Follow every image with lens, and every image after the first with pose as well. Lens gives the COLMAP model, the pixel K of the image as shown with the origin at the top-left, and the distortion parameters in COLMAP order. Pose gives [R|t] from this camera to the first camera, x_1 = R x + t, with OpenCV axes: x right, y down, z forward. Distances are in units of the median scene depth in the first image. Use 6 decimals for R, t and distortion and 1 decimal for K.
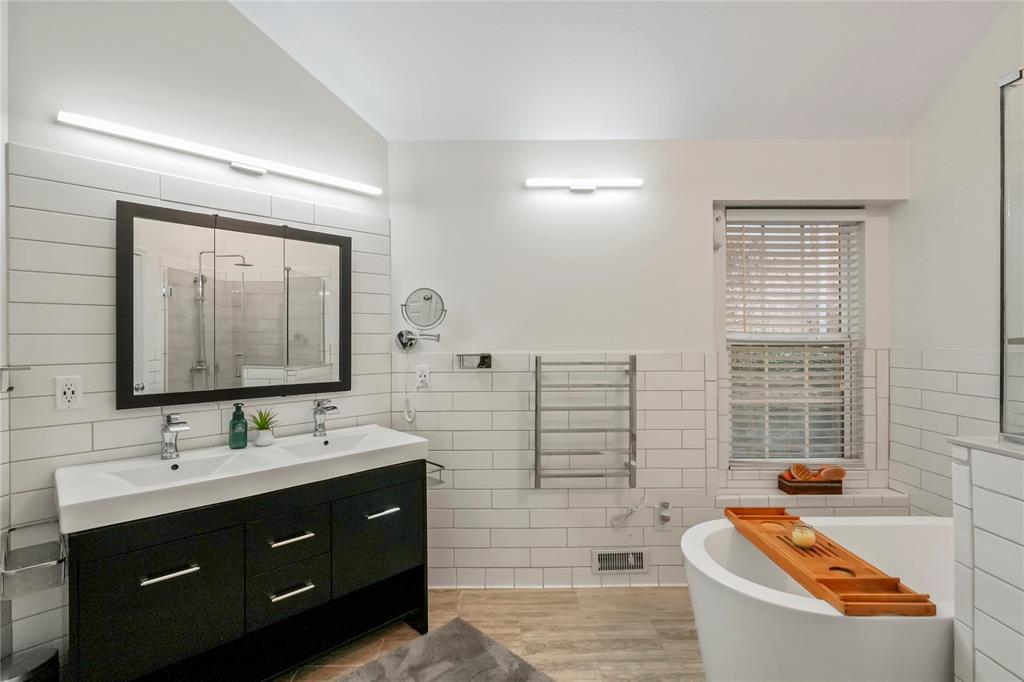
lens RADIAL K [[484.2, 0, 513.6], [0, 484.2, 338.7], [0, 0, 1]] dist [-0.011159, 0.003618]
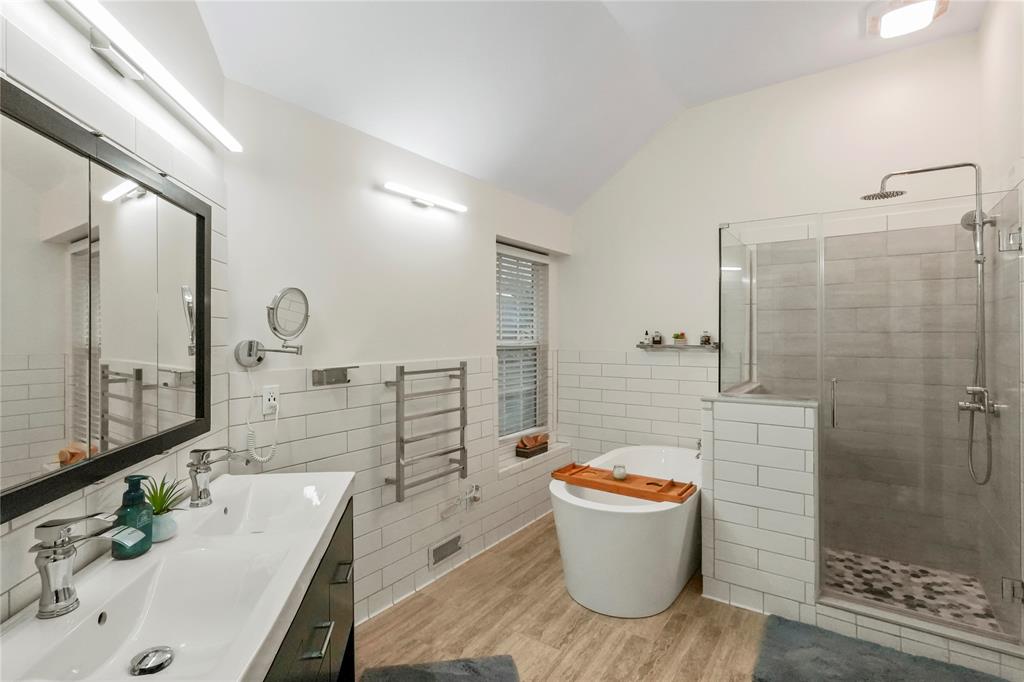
lens RADIAL K [[484.2, 0, 515.6], [0, 484.2, 335.5], [0, 0, 1]] dist [-0.011159, 0.003618]
pose [[0.585113, 0.003417, 0.810945, -0.600105], [-0.000732, 0.999993, -0.003685, -0.022323], [-0.810951, 0.001562, 0.585111, 0.238930]]
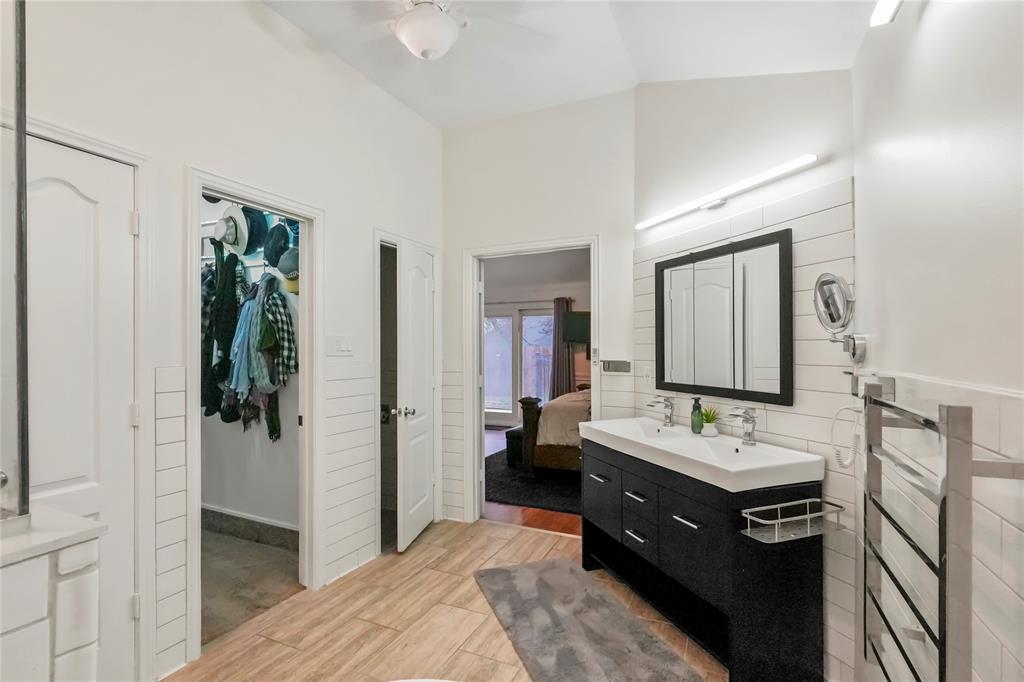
lens RADIAL K [[484.2, 0, 508.6], [0, 484.2, 346.5], [0, 0, 1]] dist [-0.011159, 0.003618]
pose [[-0.444707, 0.004840, -0.895663, 0.618348], [0.007041, 0.999973, 0.001908, -0.004314], [0.895648, -0.005458, -0.444729, 0.881777]]
